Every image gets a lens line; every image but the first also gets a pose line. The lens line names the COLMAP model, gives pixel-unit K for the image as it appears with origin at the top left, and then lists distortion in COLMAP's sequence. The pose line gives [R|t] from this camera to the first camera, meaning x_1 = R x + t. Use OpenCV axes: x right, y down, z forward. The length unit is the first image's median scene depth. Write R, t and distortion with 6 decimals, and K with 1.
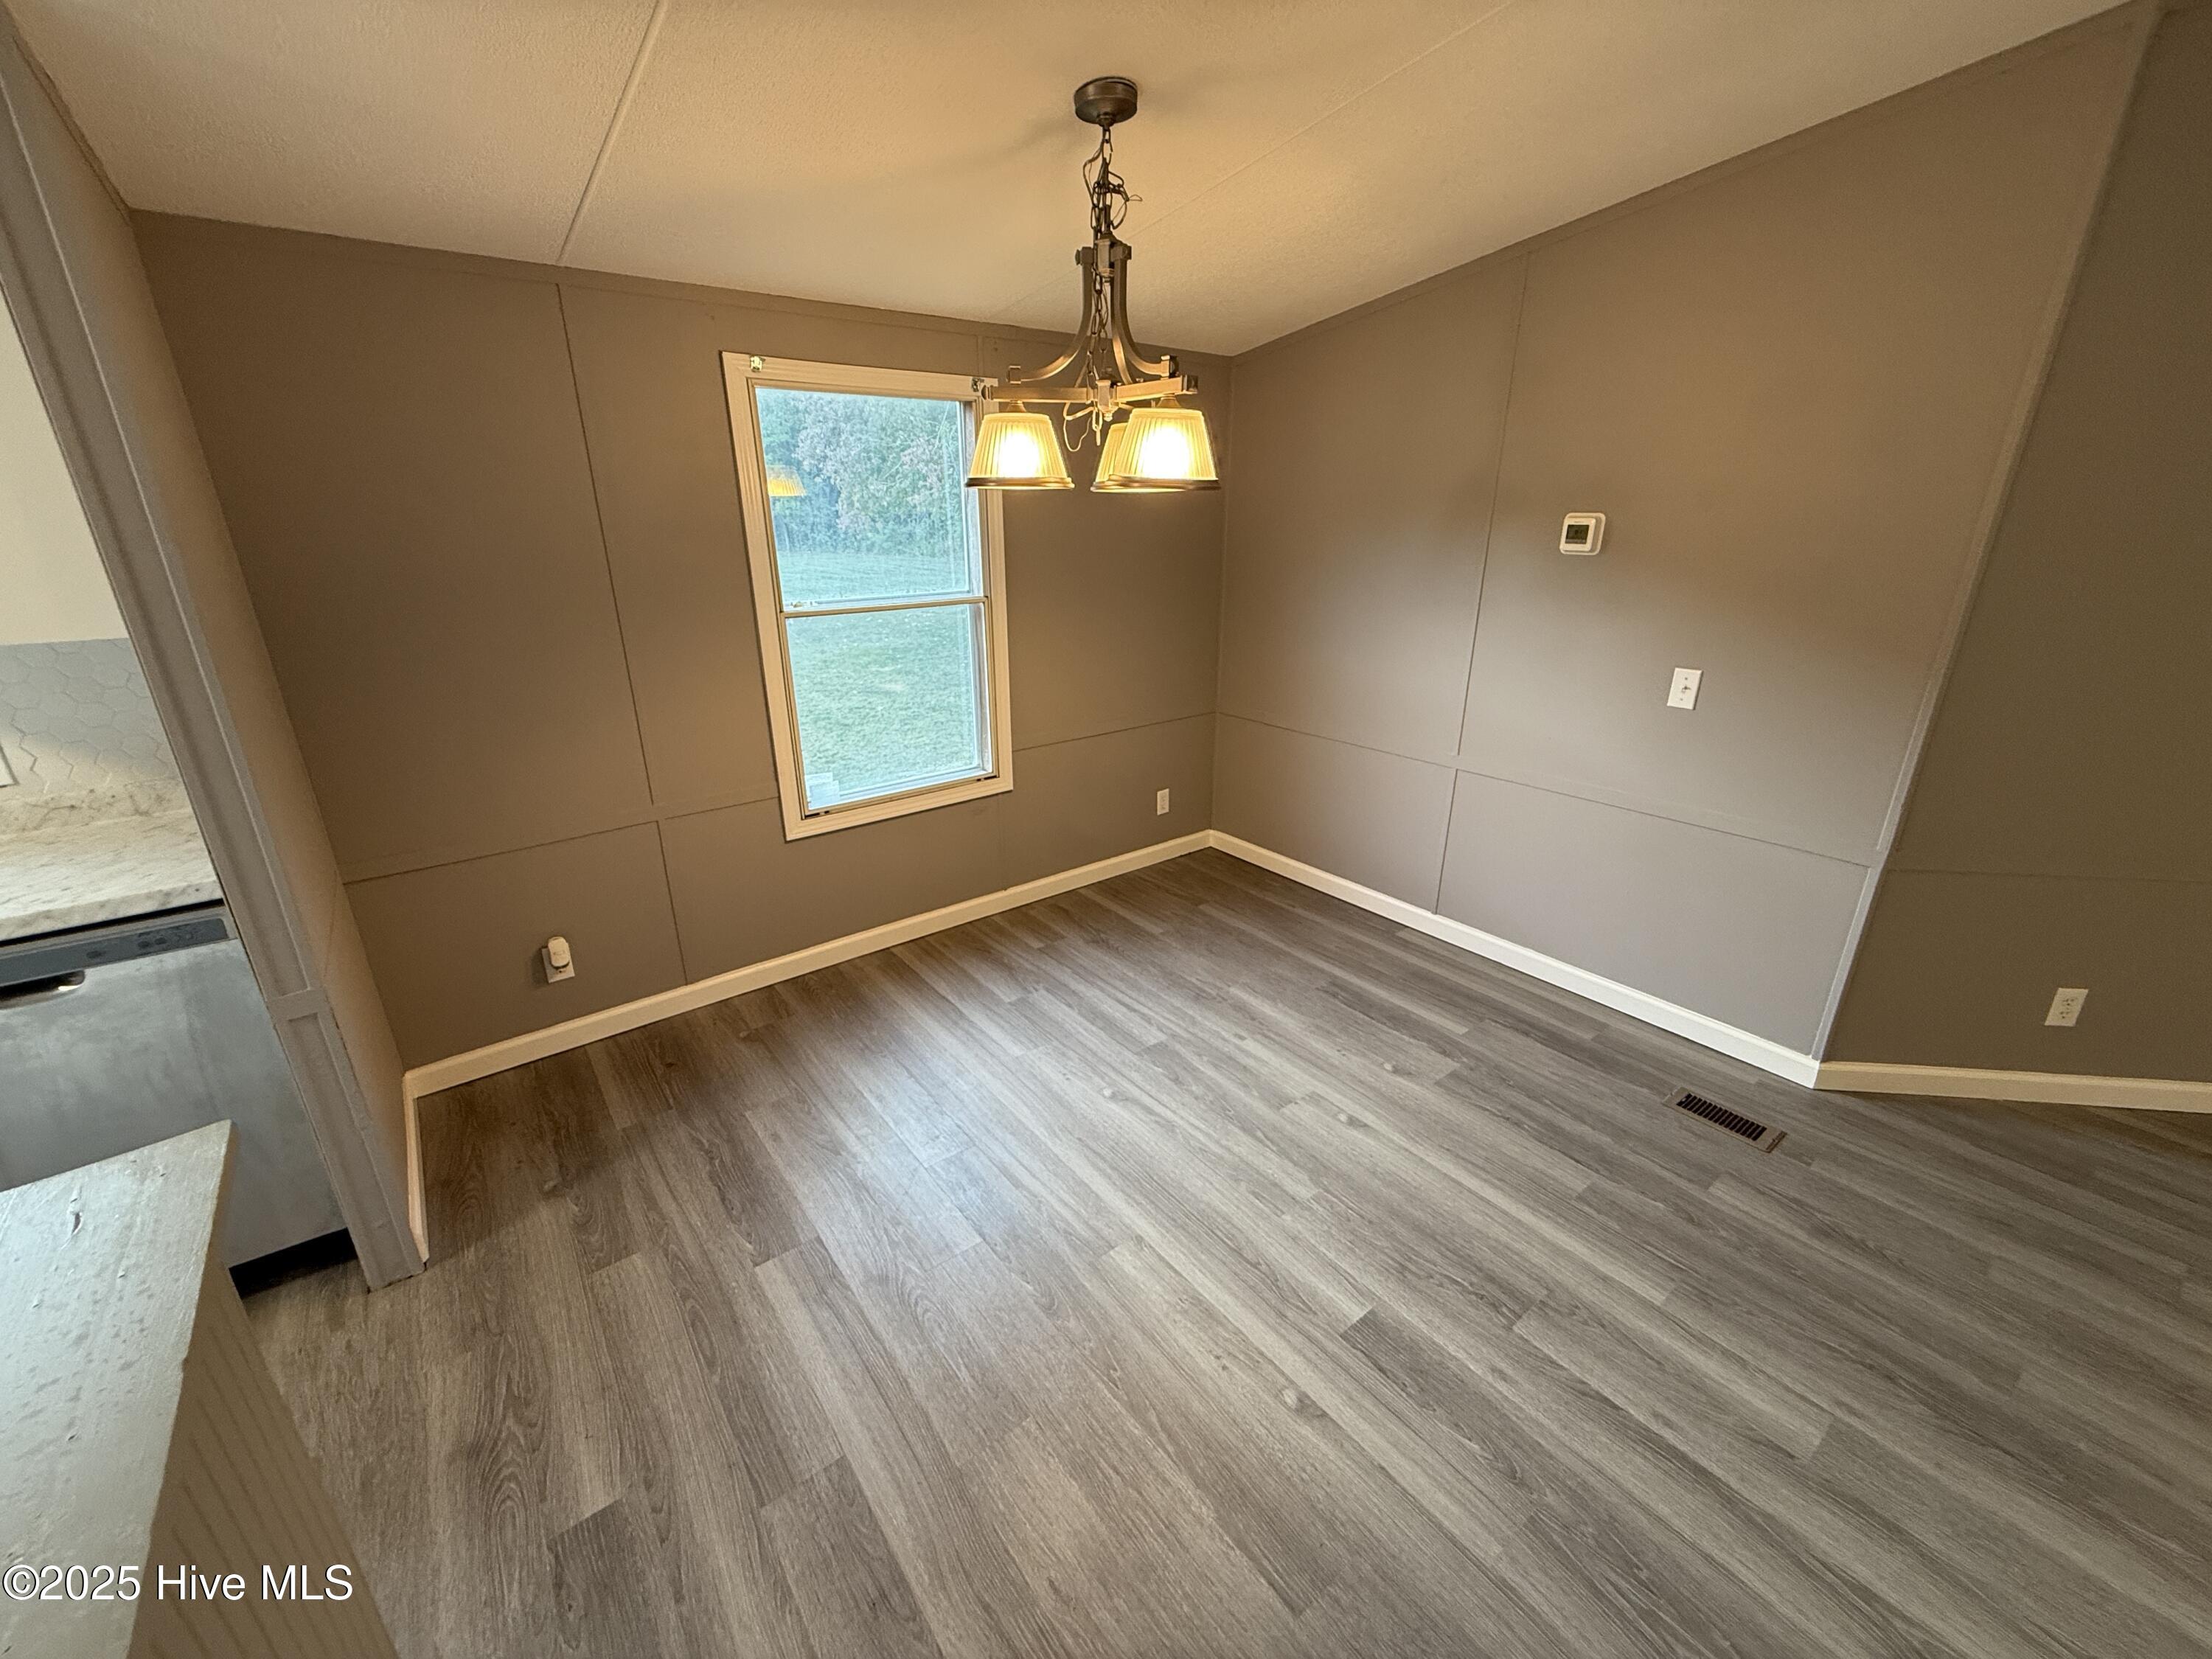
lens RADIAL K [[884.2, 0, 1105.3], [0, 884.2, 833.3], [0, 0, 1]] dist [-0.001113, 0.000396]
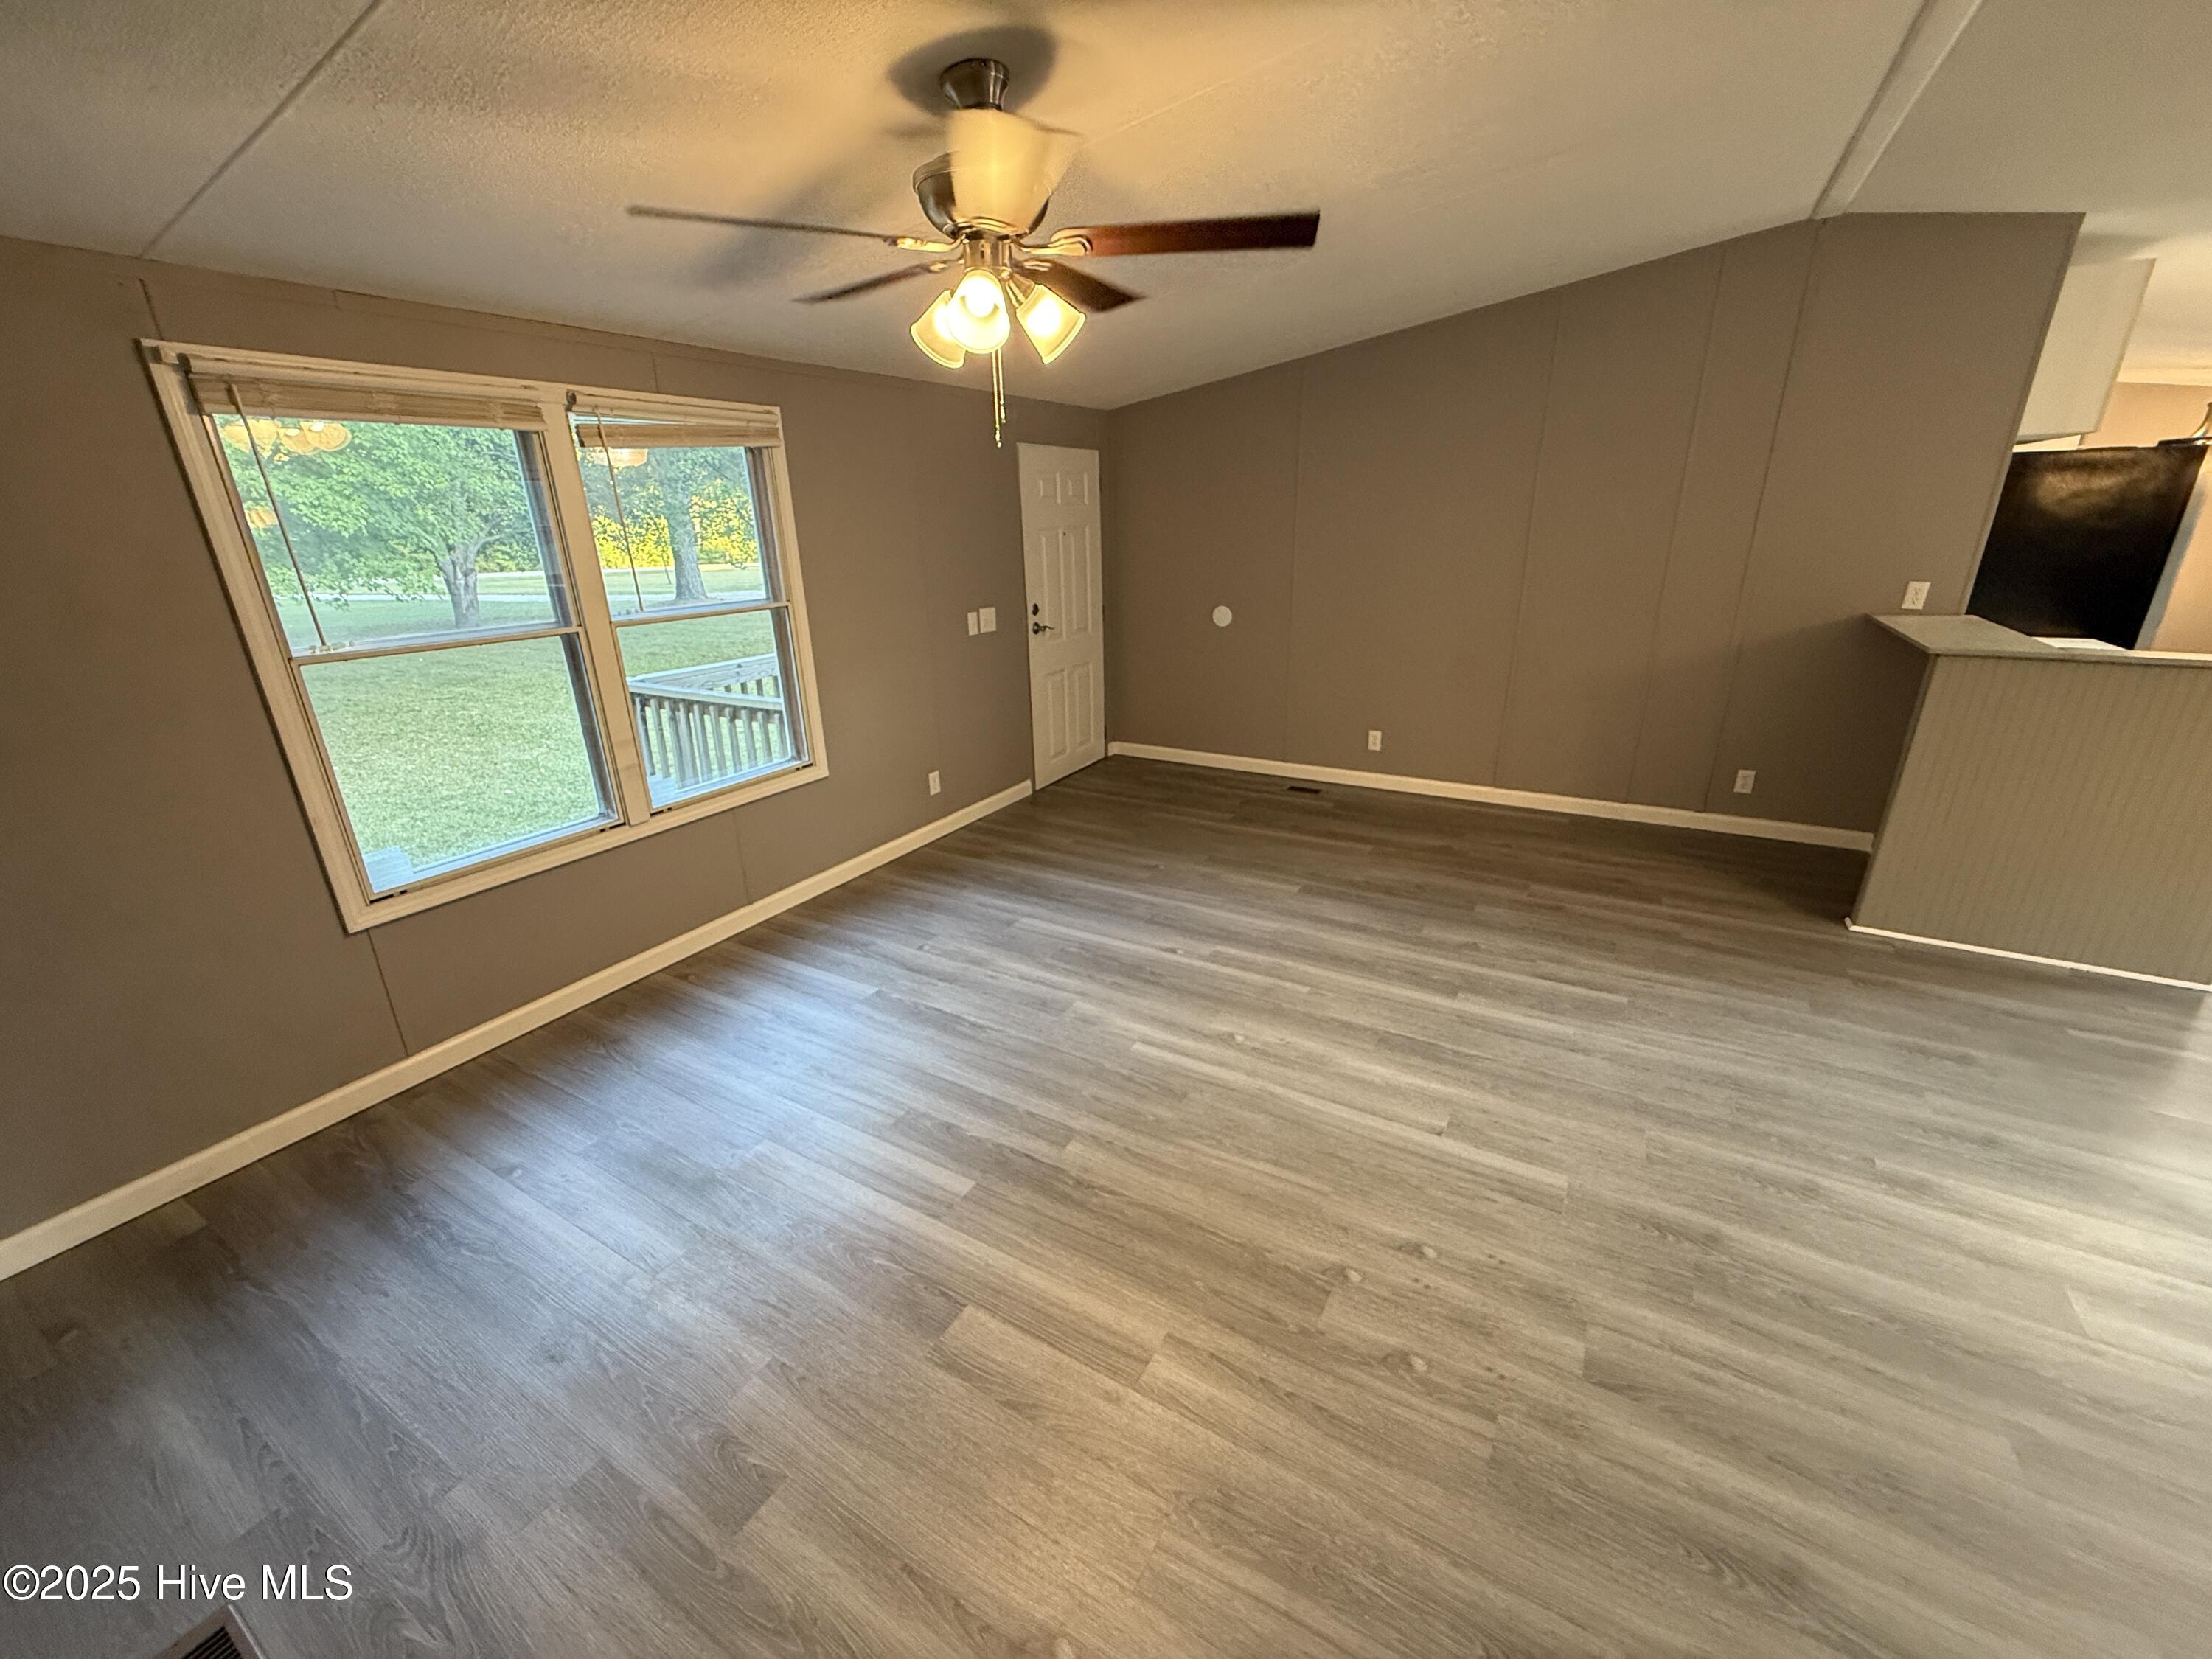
lens RADIAL K [[884.2, 0, 1105.3], [0, 884.2, 833.3], [0, 0, 1]] dist [-0.001113, 0.000396]
pose [[-0.929618, 0.147973, -0.337513, 1.607785], [-0.104734, 0.772001, 0.626933, -0.265345], [0.353330, 0.618157, -0.702168, 0.693568]]
